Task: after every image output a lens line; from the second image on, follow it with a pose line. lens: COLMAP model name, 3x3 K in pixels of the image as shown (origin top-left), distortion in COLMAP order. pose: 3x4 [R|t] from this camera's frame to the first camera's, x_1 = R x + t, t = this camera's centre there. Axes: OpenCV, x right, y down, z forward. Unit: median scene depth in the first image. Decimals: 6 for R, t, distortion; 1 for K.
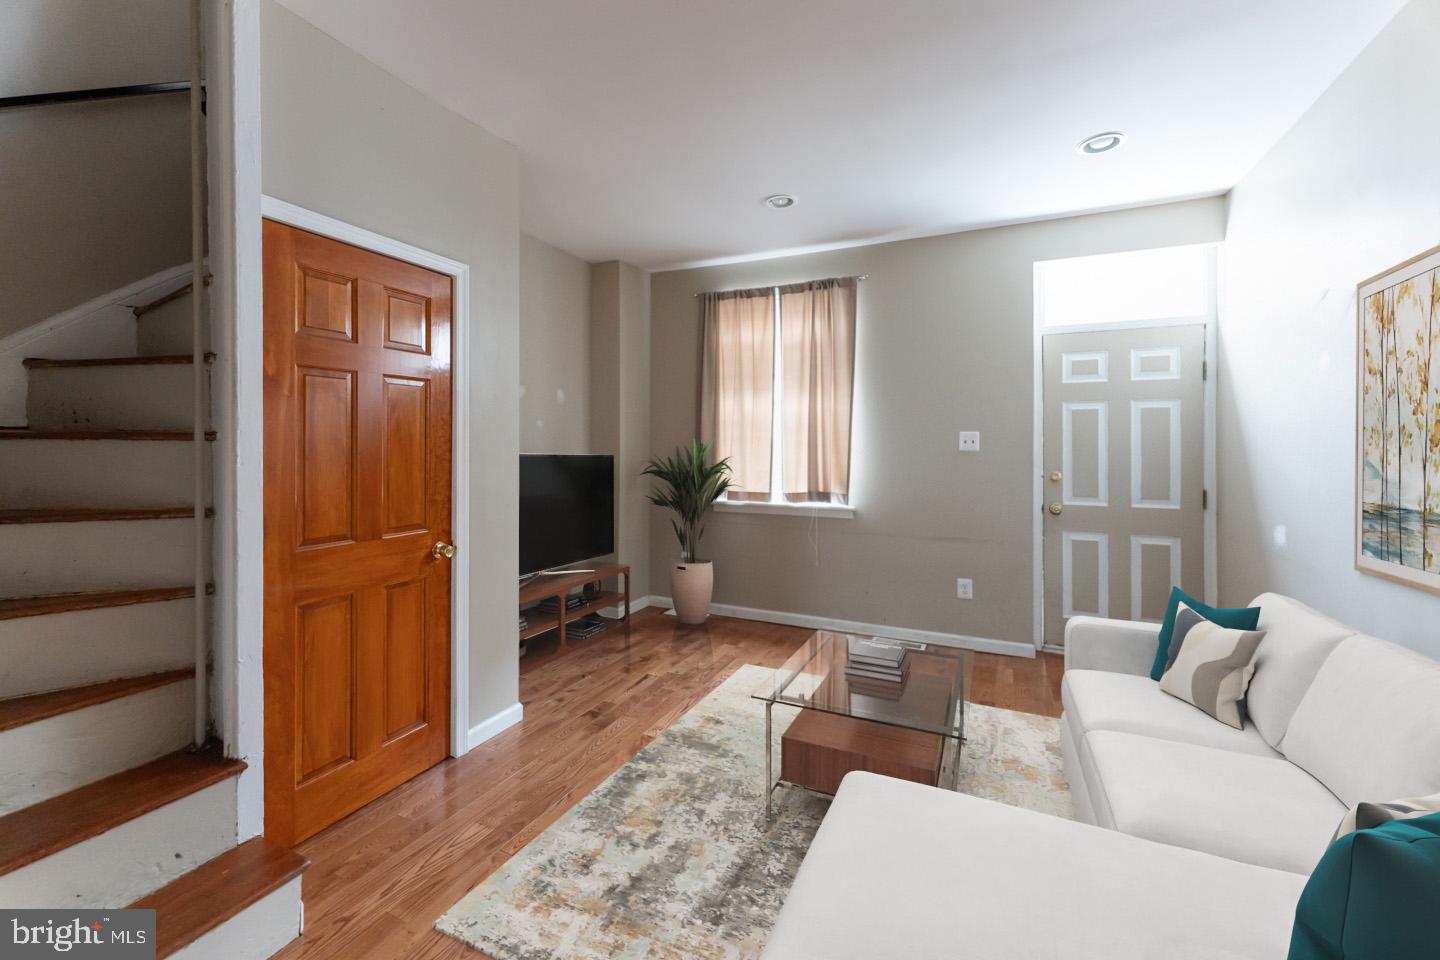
lens RADIAL K [[591.6, 0, 716.2], [0, 591.6, 445.7], [0, 0, 1]] dist [-0.000829, -0.000074]
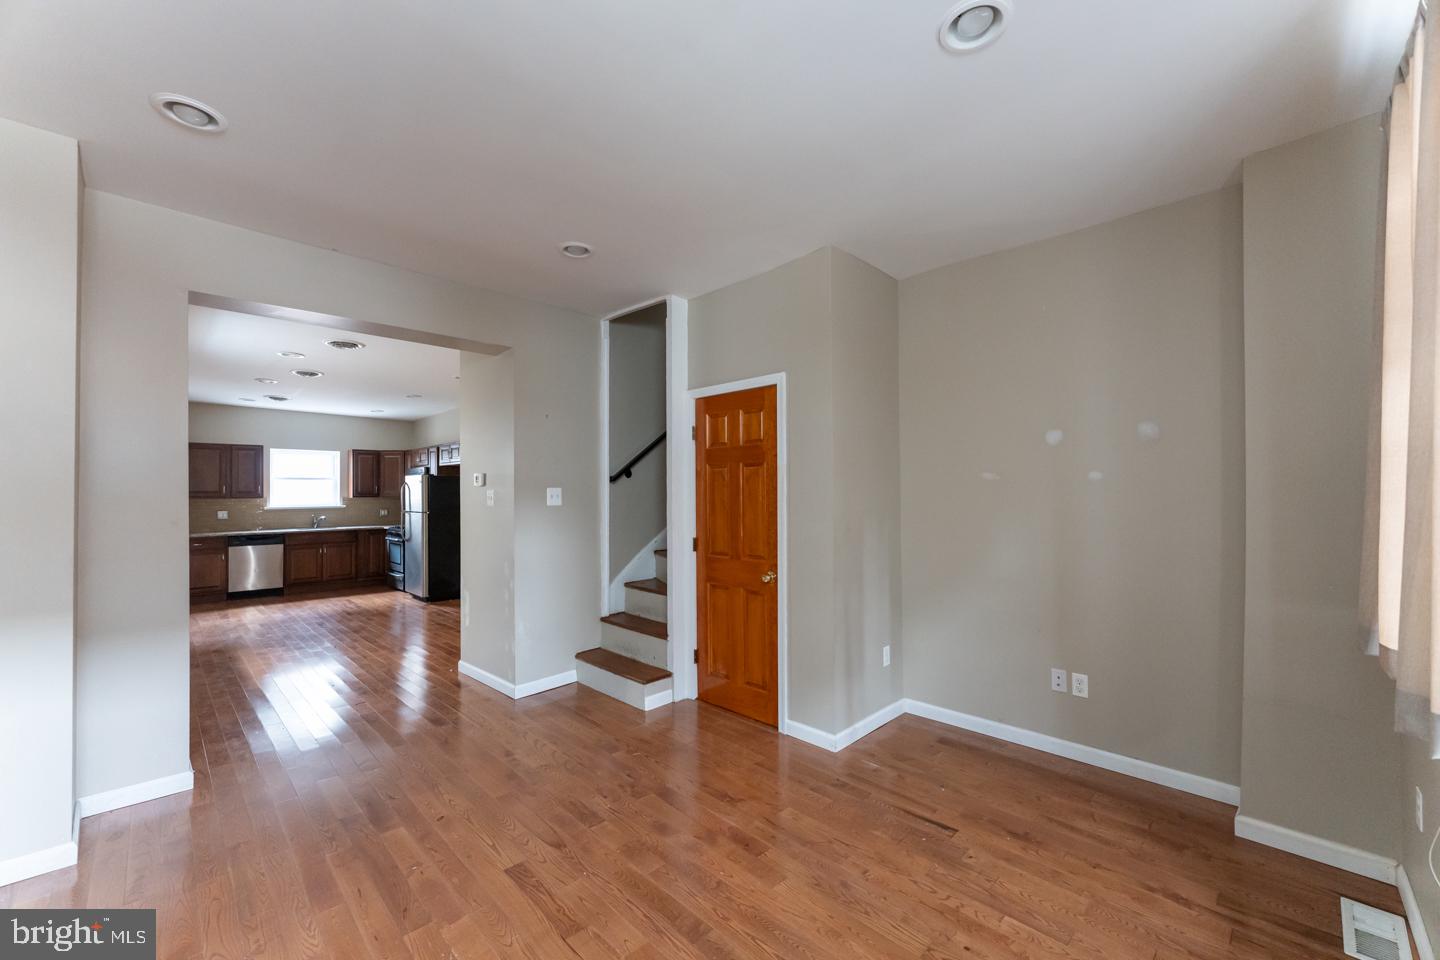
lens RADIAL K [[581.3, 0, 713.9], [0, 581.3, 482.5], [0, 0, 1]] dist [0.001248, 0.000053]
pose [[-0.356062, -0.020244, -0.934243, 0.604427], [0.001589, 0.999751, -0.022269, -0.015474], [0.934461, -0.009413, -0.355941, 0.910755]]
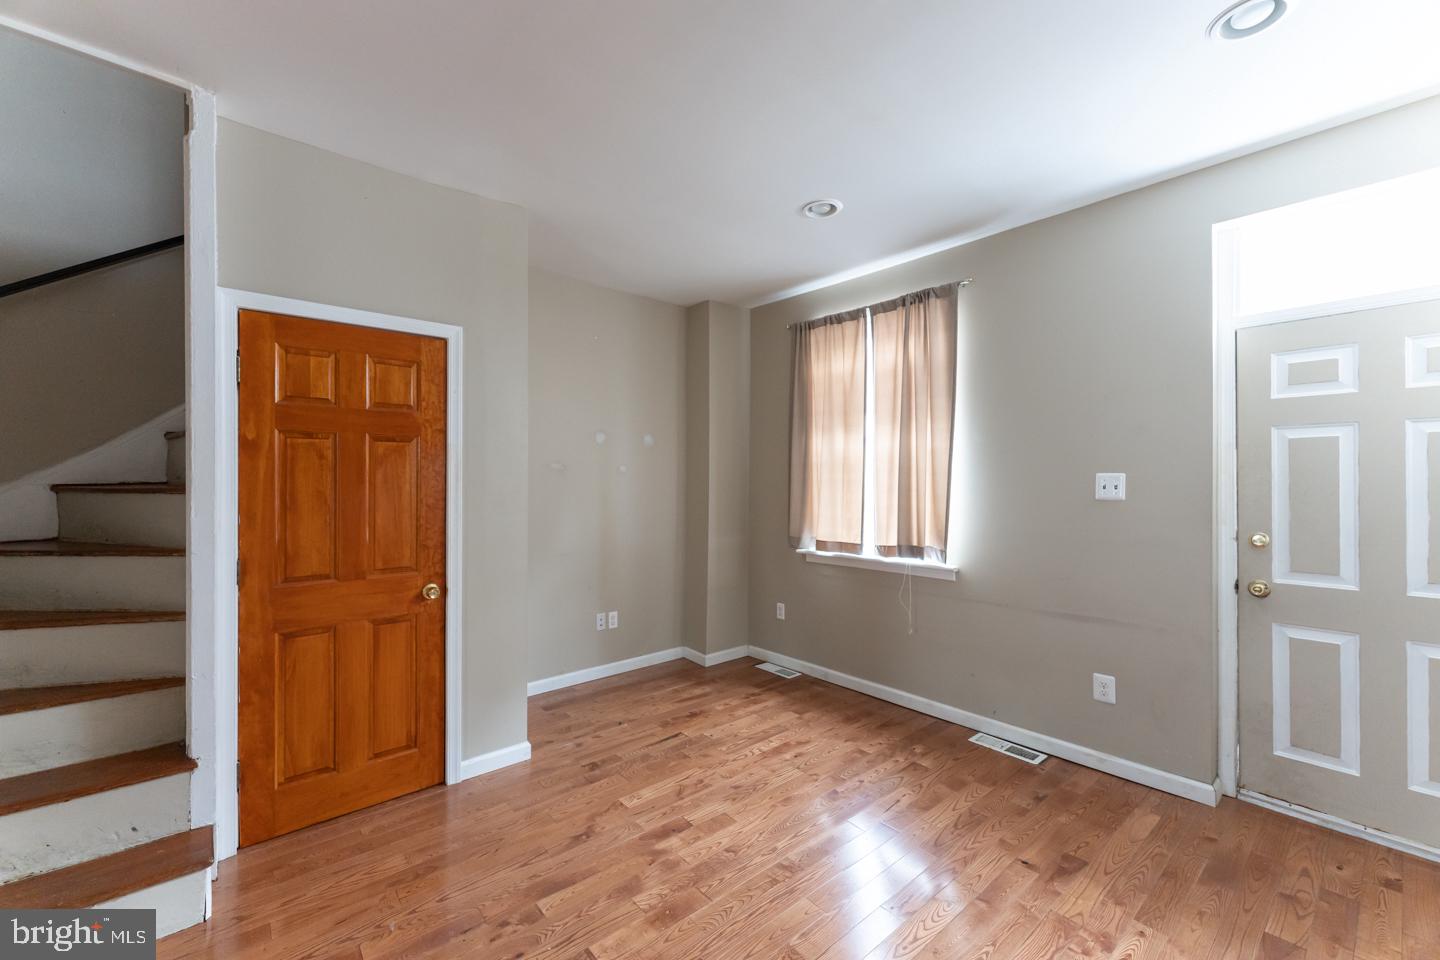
lens RADIAL K [[579.1, 0, 715.9], [0, 579.1, 478.7], [0, 0, 1]] dist [-0.000429, -0.000096]
pose [[0.911190, -0.004500, -0.411961, 0.298797], [0.002867, 0.999985, -0.004581, -0.016265], [0.411976, 0.002993, 0.911190, 0.161472]]
